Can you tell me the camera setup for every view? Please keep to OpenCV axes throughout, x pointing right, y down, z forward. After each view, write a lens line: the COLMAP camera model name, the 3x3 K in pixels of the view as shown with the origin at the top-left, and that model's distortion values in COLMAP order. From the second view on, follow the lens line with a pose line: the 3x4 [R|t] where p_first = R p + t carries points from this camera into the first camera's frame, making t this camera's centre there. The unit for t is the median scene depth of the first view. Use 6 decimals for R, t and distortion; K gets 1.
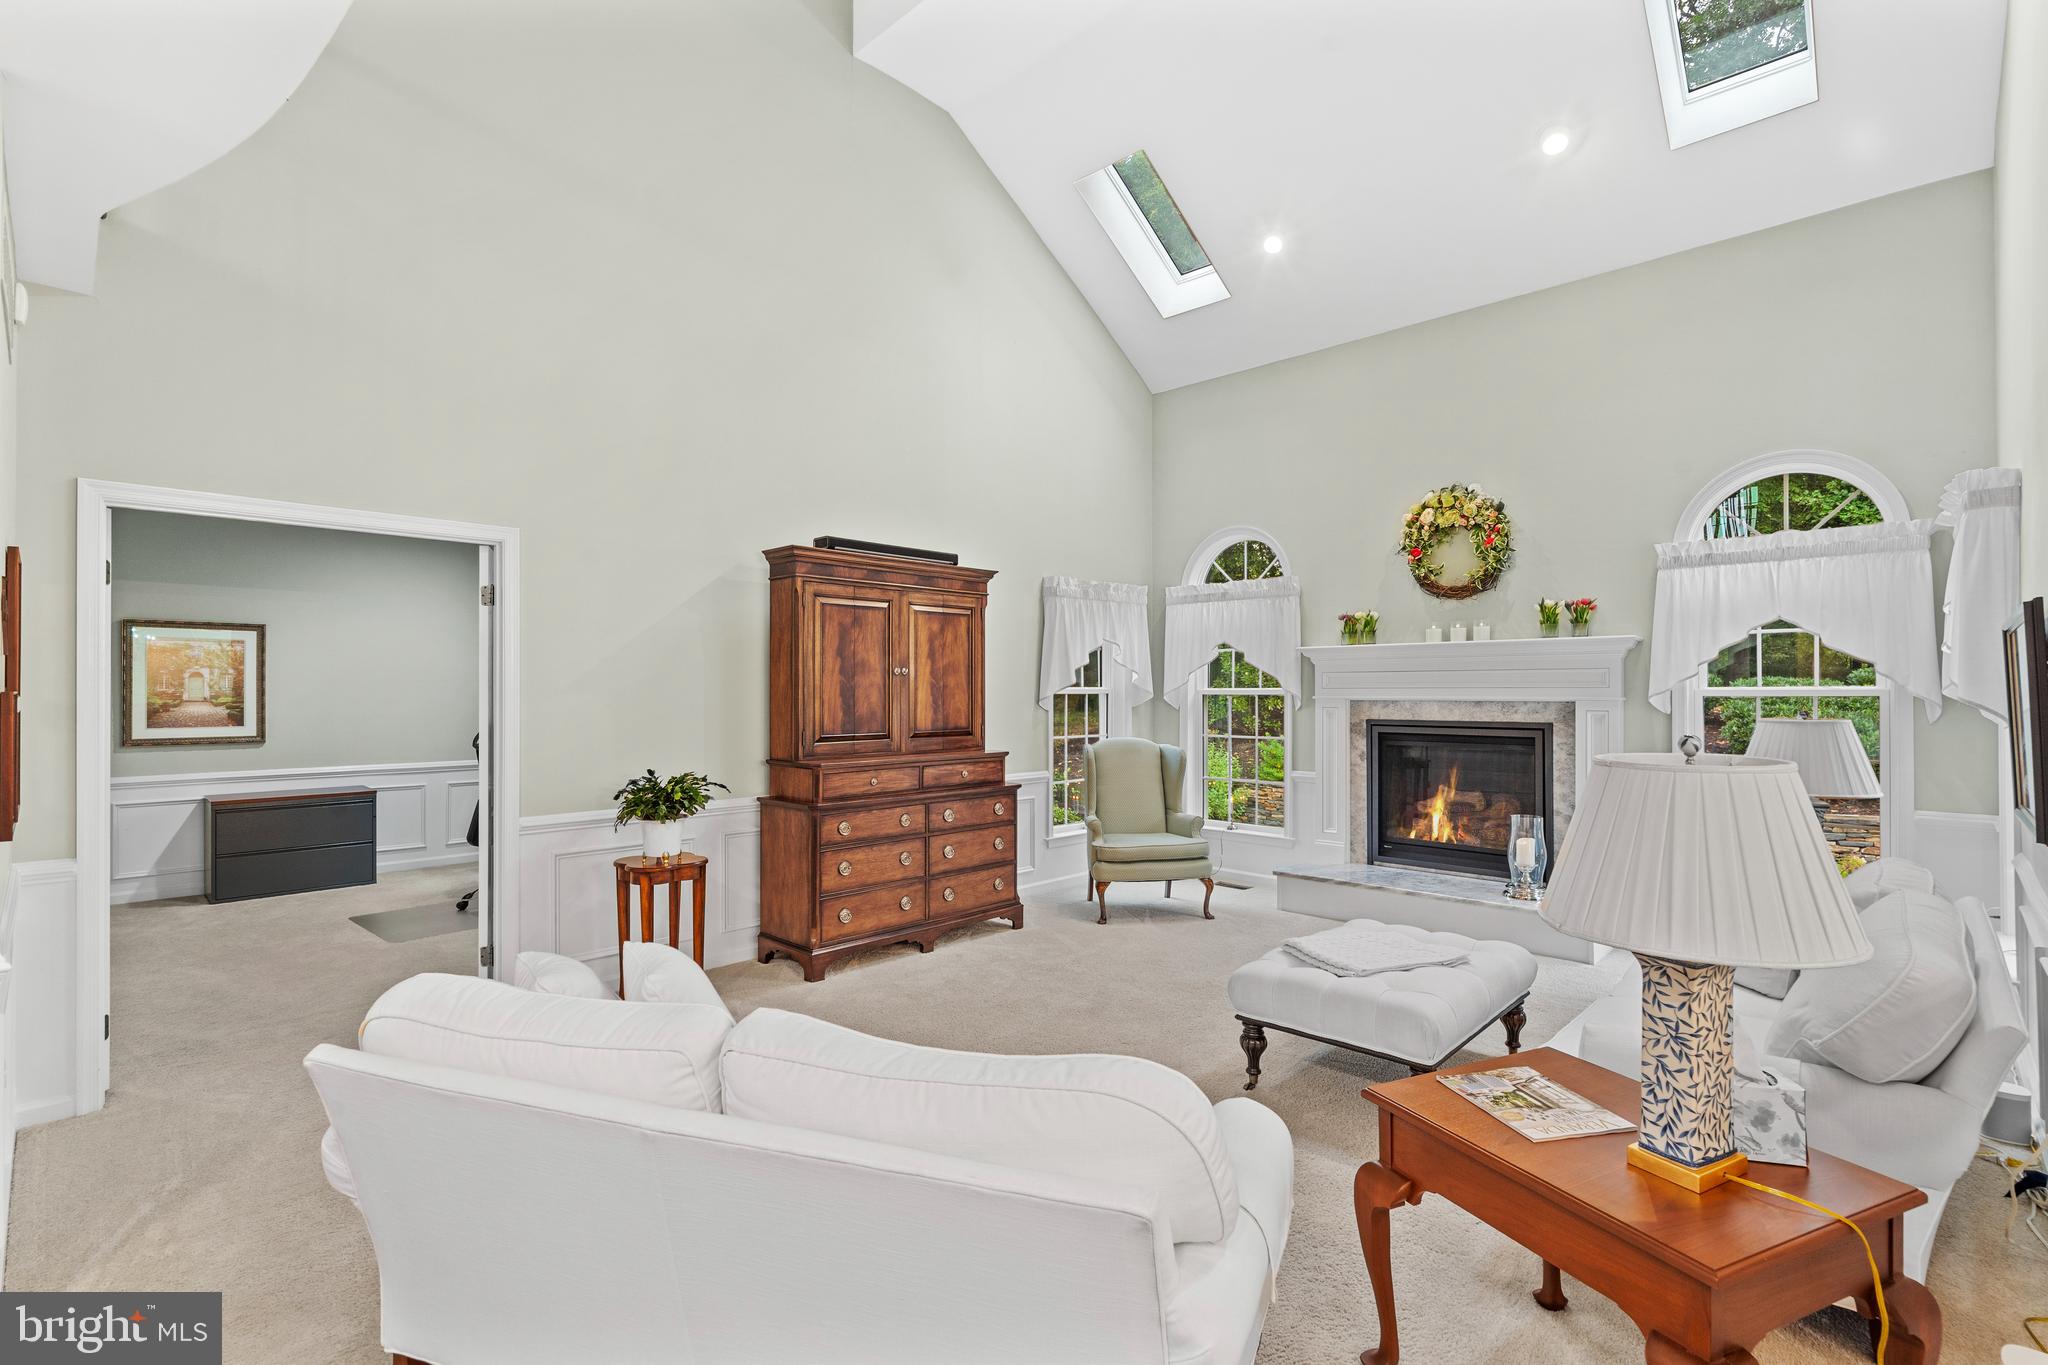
lens RADIAL K [[1002.1, 0, 1017.1], [0, 1002.1, 666.0], [0, 0, 1]] dist [0.002147, 0.000813]
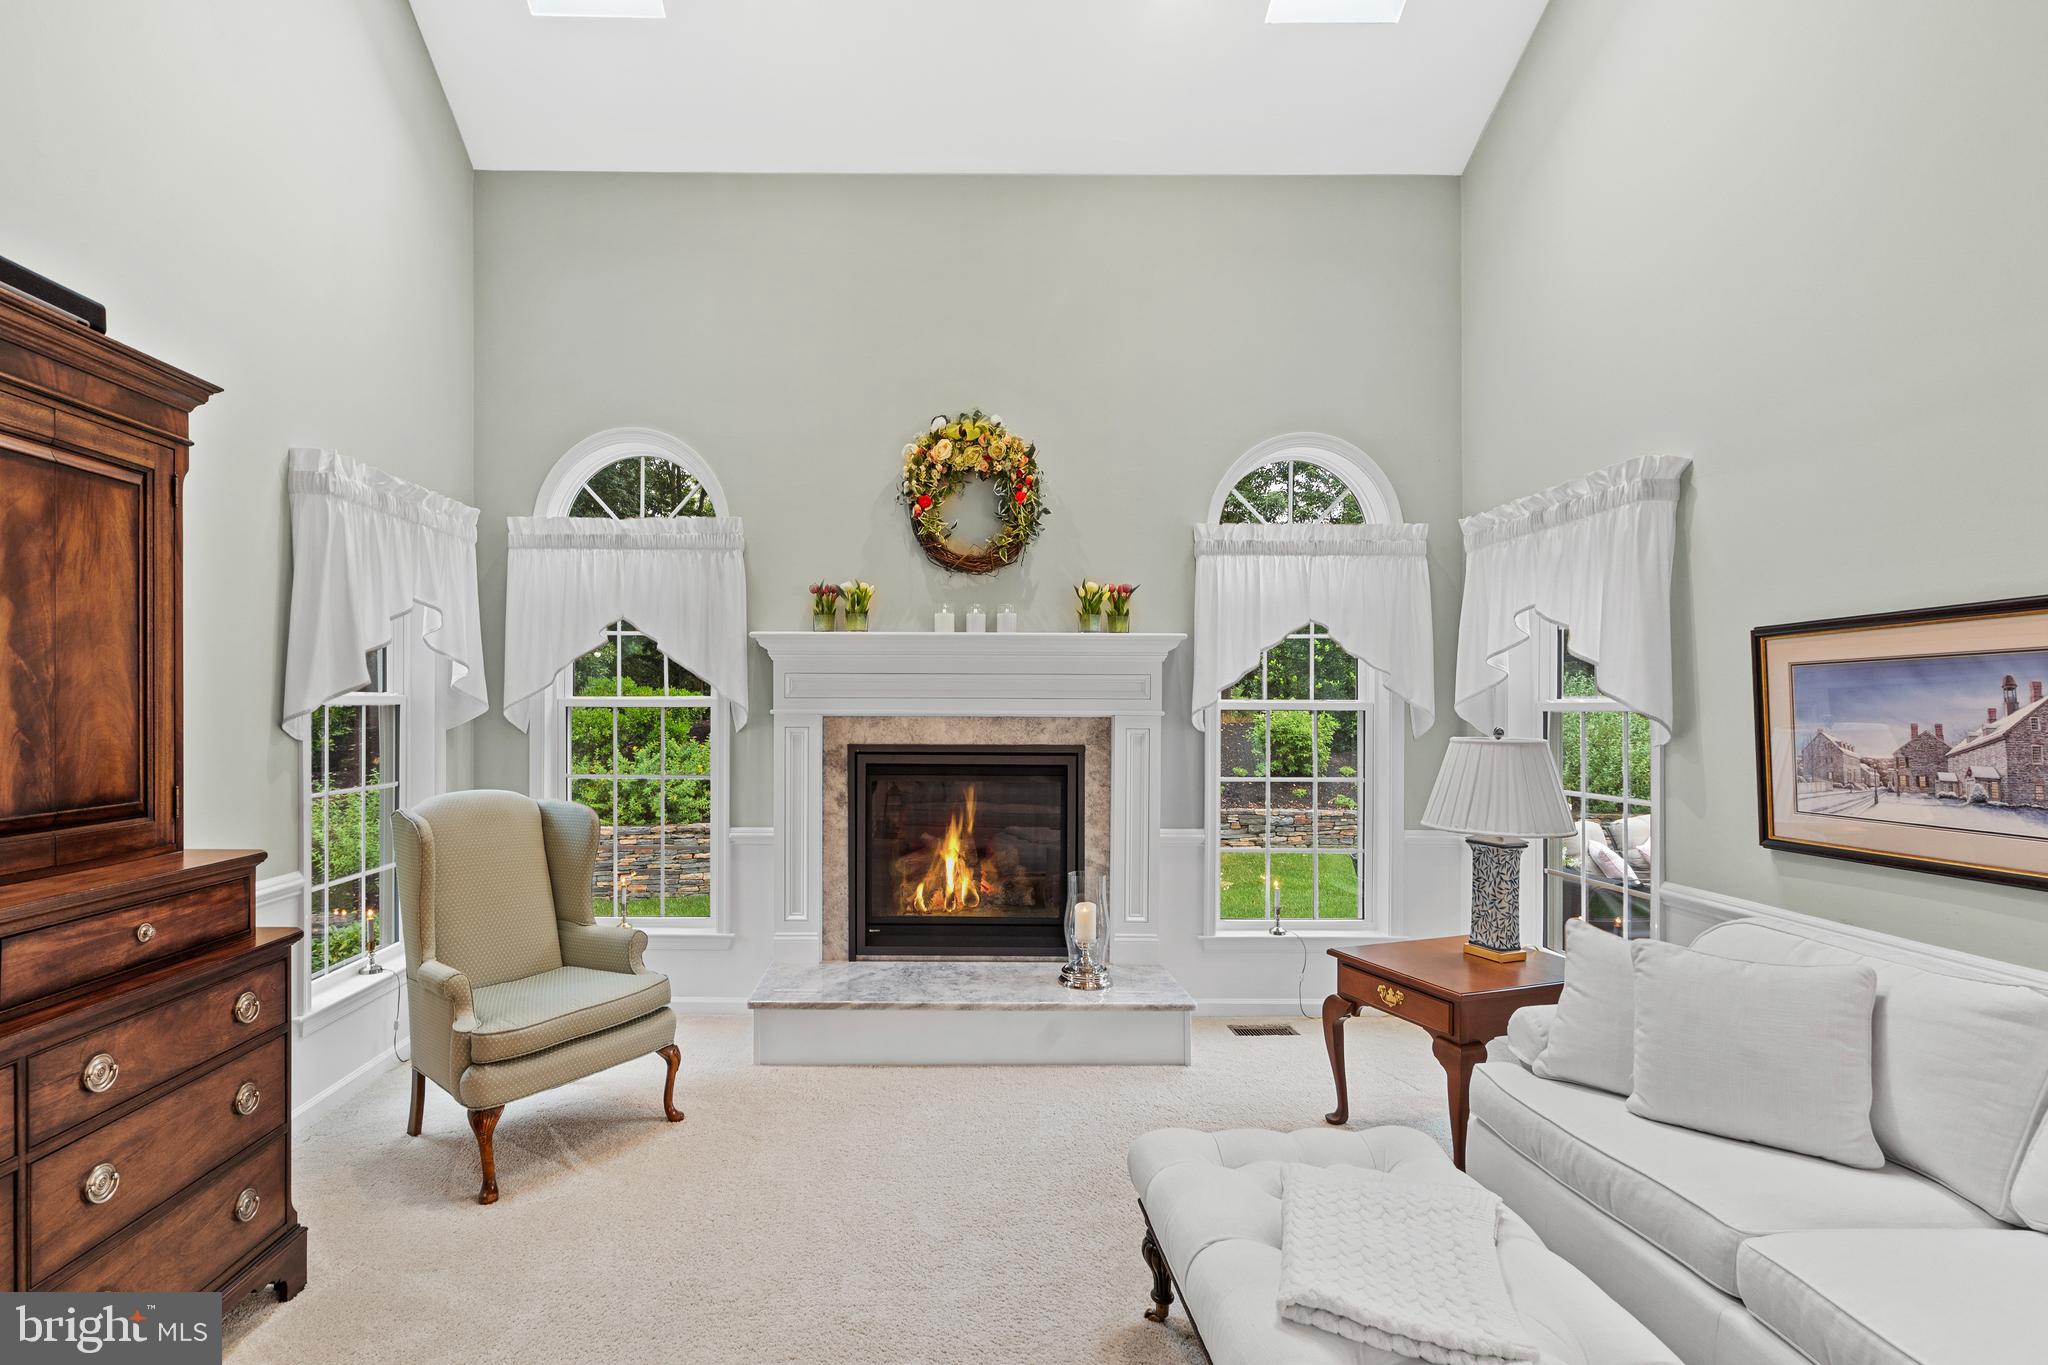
lens RADIAL K [[1106.5, 0, 1024.2], [0, 1106.5, 710.1], [0, 0, 1]] dist [-0.001193, 0.000296]
pose [[0.737090, 0.000459, 0.675795, -0.071093], [-0.021308, 0.999518, 0.022561, 0.012389], [-0.675459, -0.031029, 0.736744, 0.421549]]
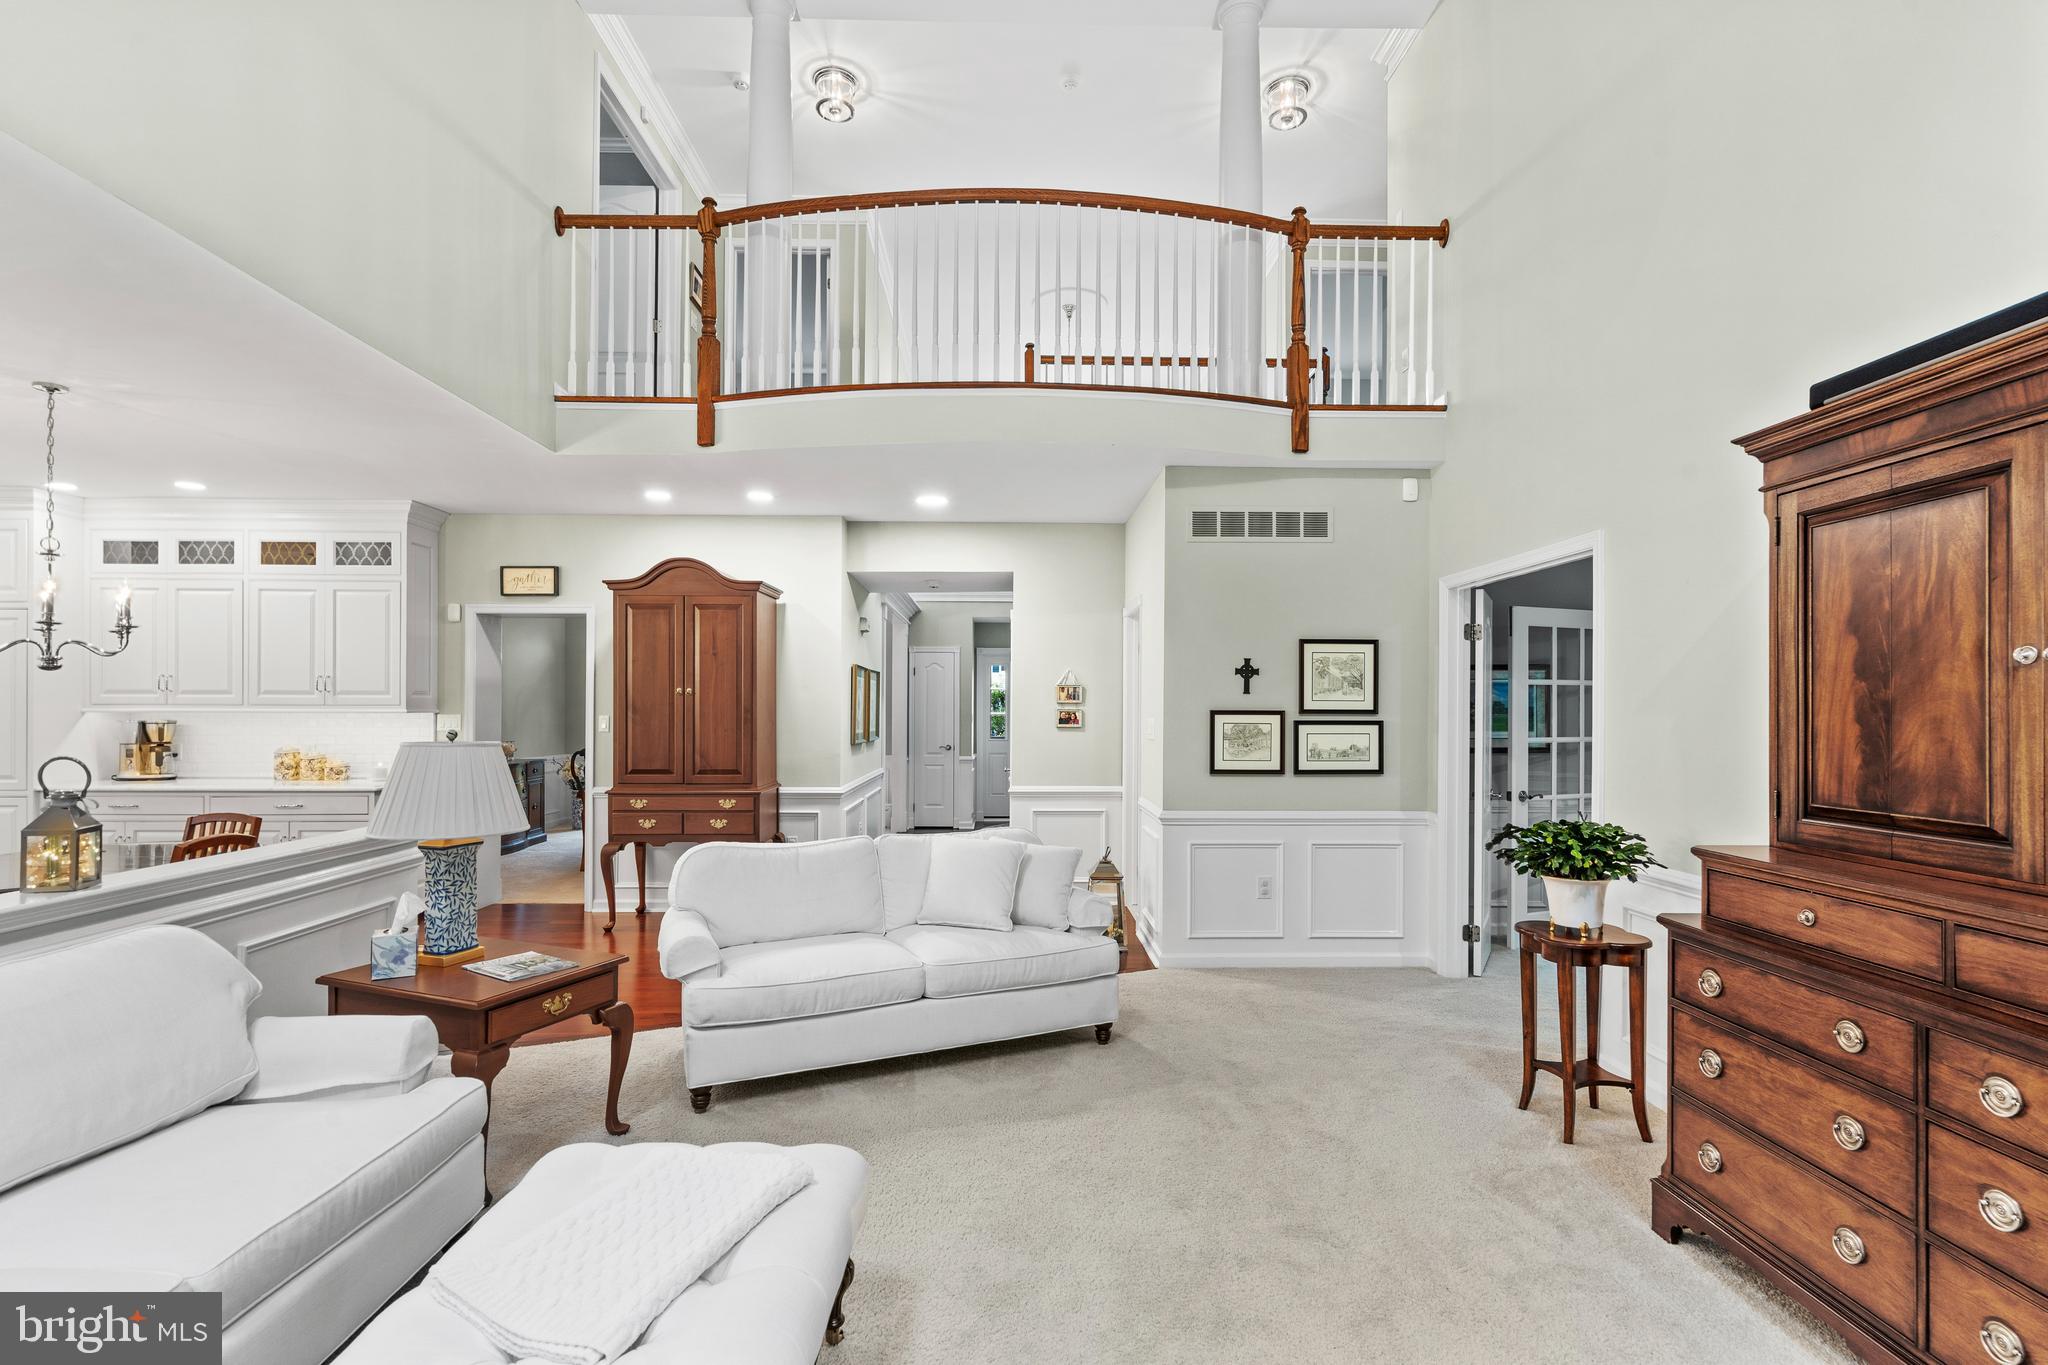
lens RADIAL K [[957.1, 0, 1020.6], [0, 957.1, 691.0], [0, 0, 1]] dist [0.017602, 0.000137]
pose [[-0.727508, -0.012308, -0.685989, 0.296425], [0.013961, 0.999367, -0.032736, 0.019453], [0.685957, -0.033393, -0.726875, 0.800479]]
